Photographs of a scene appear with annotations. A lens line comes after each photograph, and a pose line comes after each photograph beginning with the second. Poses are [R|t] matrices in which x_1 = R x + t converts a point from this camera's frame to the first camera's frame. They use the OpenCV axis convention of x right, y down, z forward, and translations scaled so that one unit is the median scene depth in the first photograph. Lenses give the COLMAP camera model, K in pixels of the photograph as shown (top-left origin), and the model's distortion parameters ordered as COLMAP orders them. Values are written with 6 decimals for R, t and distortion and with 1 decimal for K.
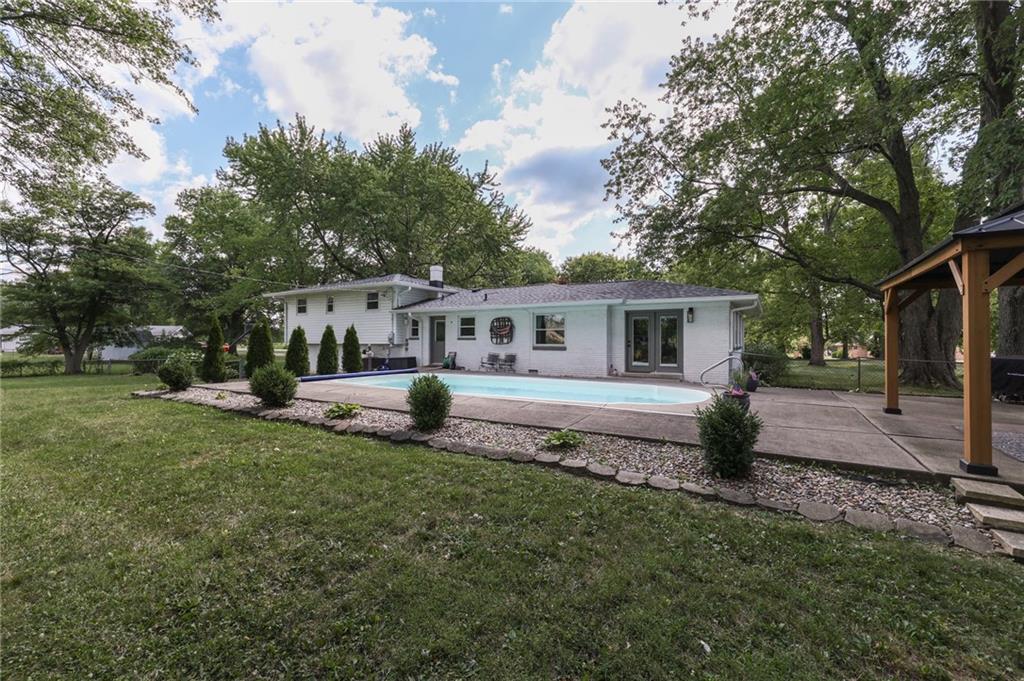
lens RADIAL K [[428.9, 0, 511.0], [0, 428.9, 347.9], [0, 0, 1]] dist [0.000126, 0.000418]
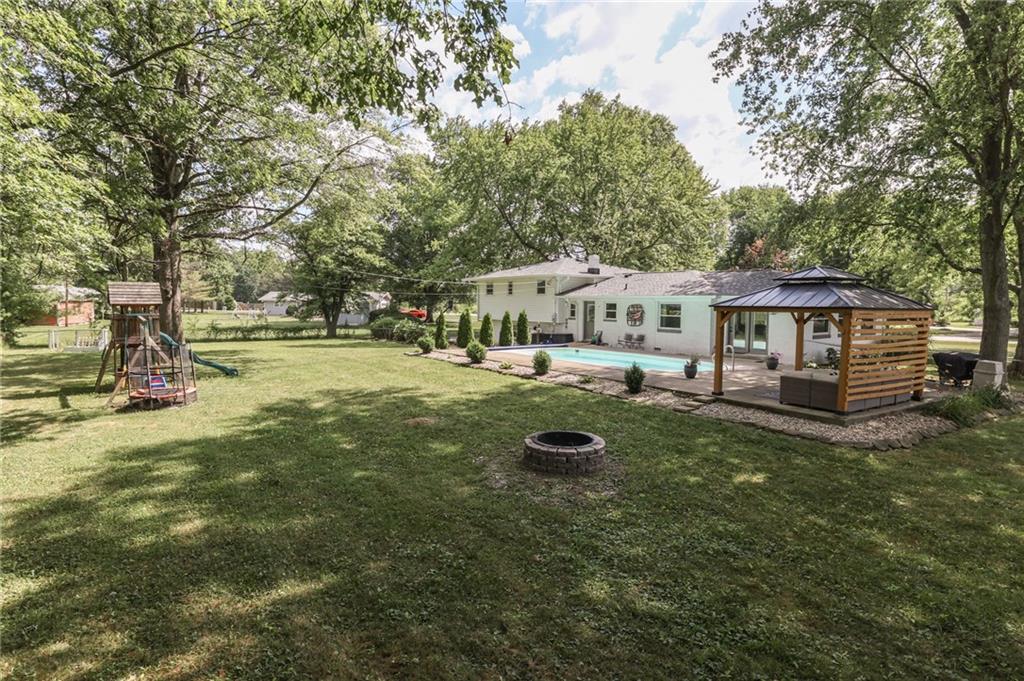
lens RADIAL K [[573.9, 0, 510.4], [0, 573.9, 341.1], [0, 0, 1]] dist [0.000625, 0.000004]
pose [[0.913655, 0.032302, -0.405205, 0.288226], [-0.010574, 0.998389, 0.055748, -0.048561], [0.406353, -0.046650, 0.912525, -0.587654]]
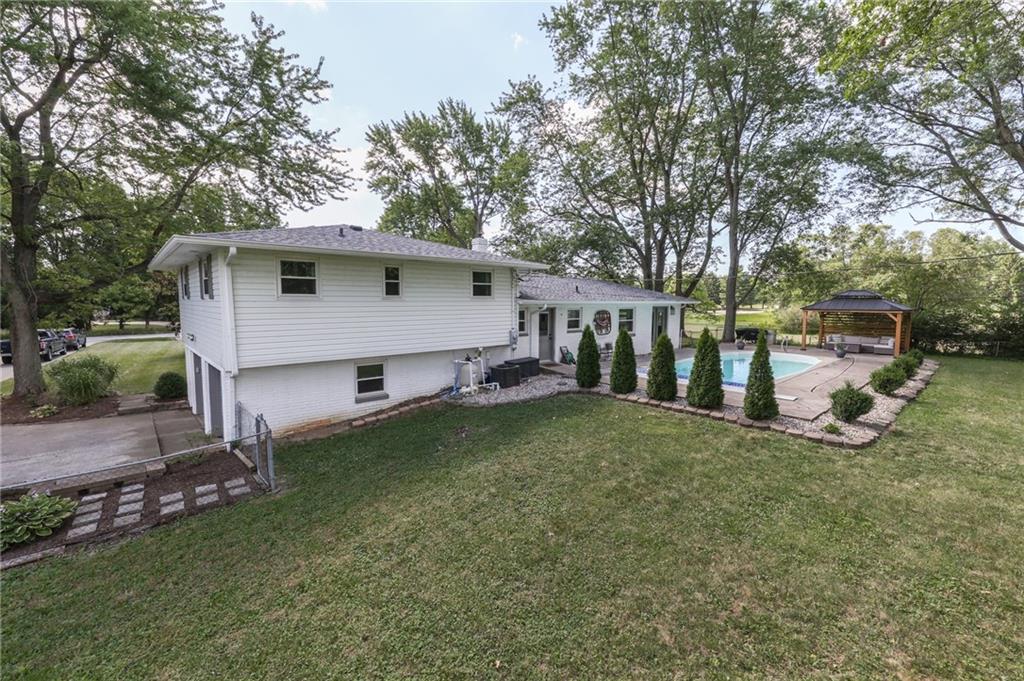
lens RADIAL K [[440.1, 0, 509.5], [0, 440.1, 332.7], [0, 0, 1]] dist [-0.000503, 0.000149]
pose [[0.285009, -0.076064, 0.955502, -1.048696], [0.004162, 0.996935, 0.078121, -0.092816], [-0.958516, -0.018288, 0.284452, 0.812637]]
